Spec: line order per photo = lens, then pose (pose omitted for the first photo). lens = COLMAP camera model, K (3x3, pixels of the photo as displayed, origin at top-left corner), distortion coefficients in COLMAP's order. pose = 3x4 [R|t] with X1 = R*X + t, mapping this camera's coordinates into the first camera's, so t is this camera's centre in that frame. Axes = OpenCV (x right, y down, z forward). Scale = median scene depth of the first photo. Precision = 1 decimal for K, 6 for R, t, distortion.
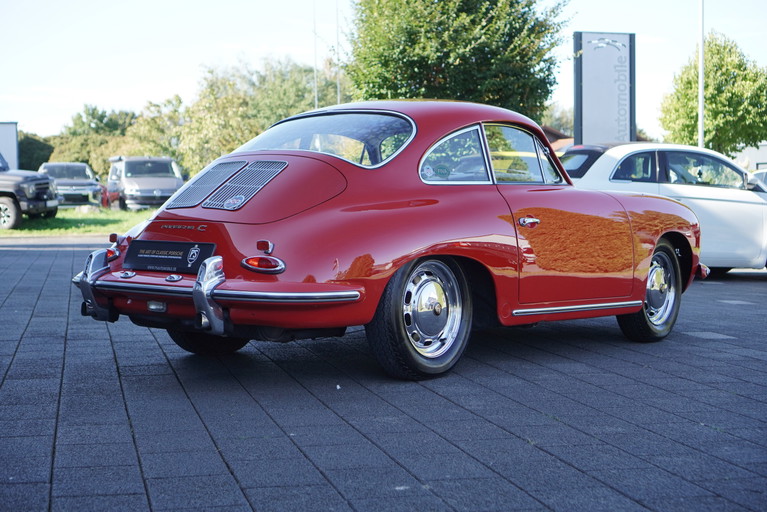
lens RADIAL K [[1143.0, 0, 380.3], [0, 1143.0, 255.7], [0, 0, 1]] dist [-0.034838, 0.000000]
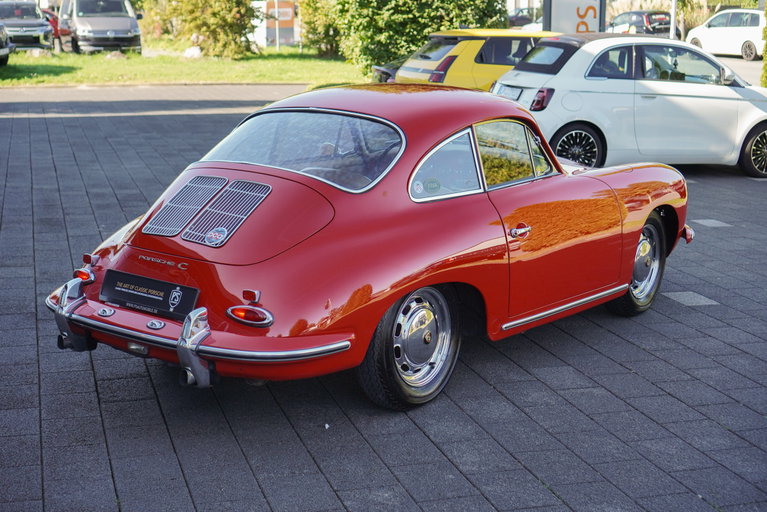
lens RADIAL K [[1143.0, 0, 385.5], [0, 1143.0, 255.0], [0, 0, 1]] dist [-0.034838, 0.000000]
pose [[0.999104, -0.000805, 0.042324, -0.024427], [-0.006048, 0.986850, 0.161528, -0.163493], [-0.041897, -0.161640, 0.985960, 0.049542]]
